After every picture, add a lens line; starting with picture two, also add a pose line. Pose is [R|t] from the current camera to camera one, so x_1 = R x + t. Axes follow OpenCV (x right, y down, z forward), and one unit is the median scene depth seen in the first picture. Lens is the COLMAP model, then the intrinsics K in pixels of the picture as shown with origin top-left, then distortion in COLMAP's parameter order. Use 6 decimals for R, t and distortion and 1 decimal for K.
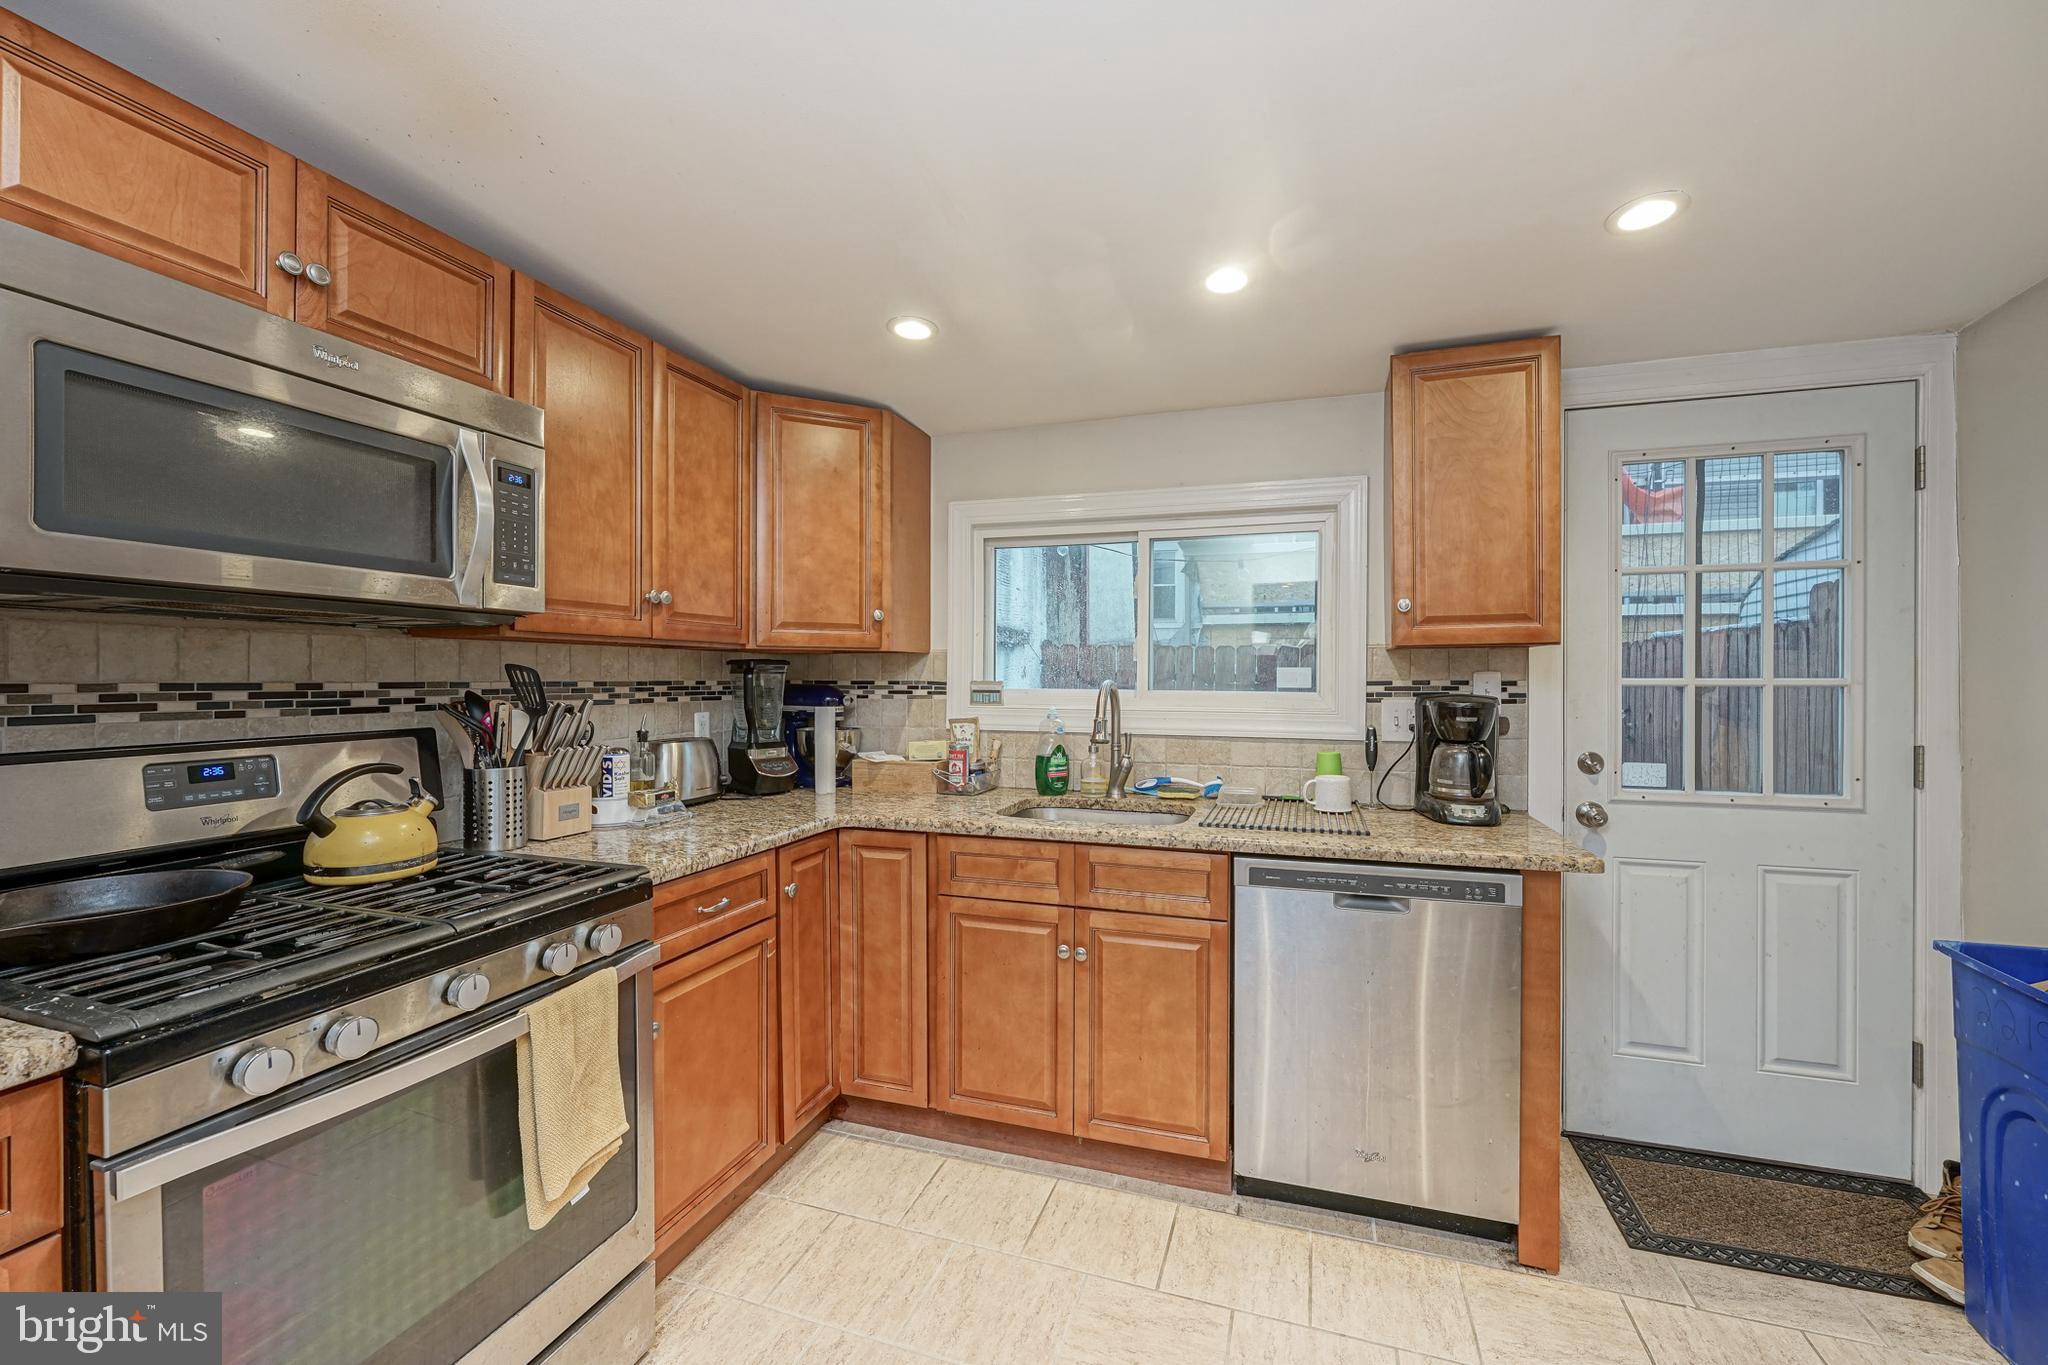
lens RADIAL K [[831.3, 0, 1043.3], [0, 831.3, 678.7], [0, 0, 1]] dist [-0.003614, 0.001096]
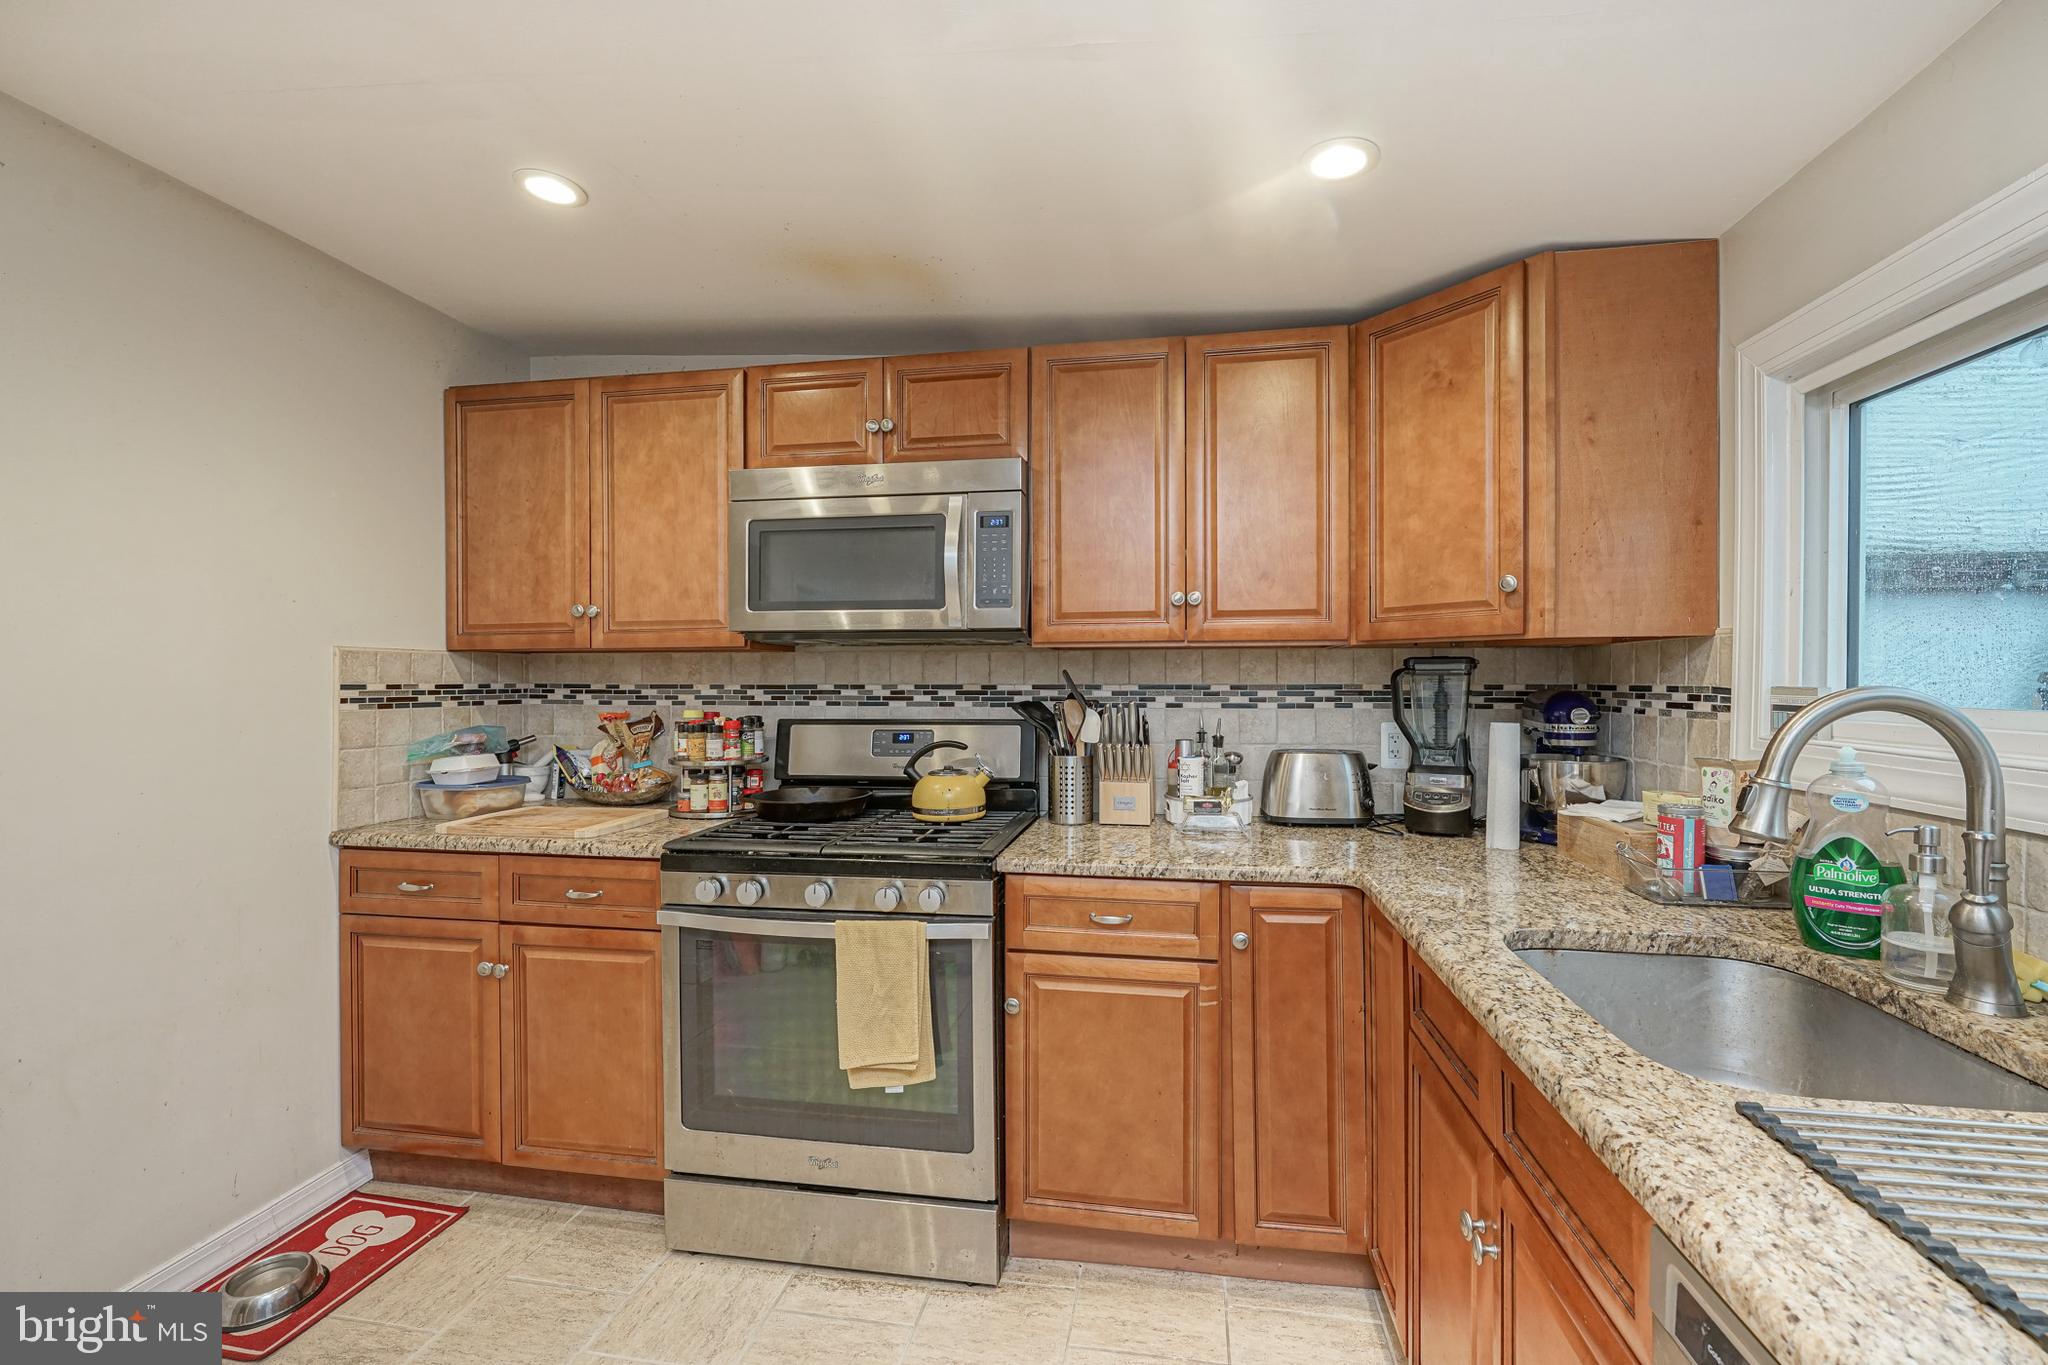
lens RADIAL K [[831.3, 0, 1035.8], [0, 831.3, 683.8], [0, 0, 1]] dist [-0.003614, 0.001096]
pose [[0.150086, 0.000498, -0.988673, 0.495388], [-0.000563, 1.000000, 0.000418, 0.002036], [0.988673, 0.000494, 0.150086, 0.703727]]
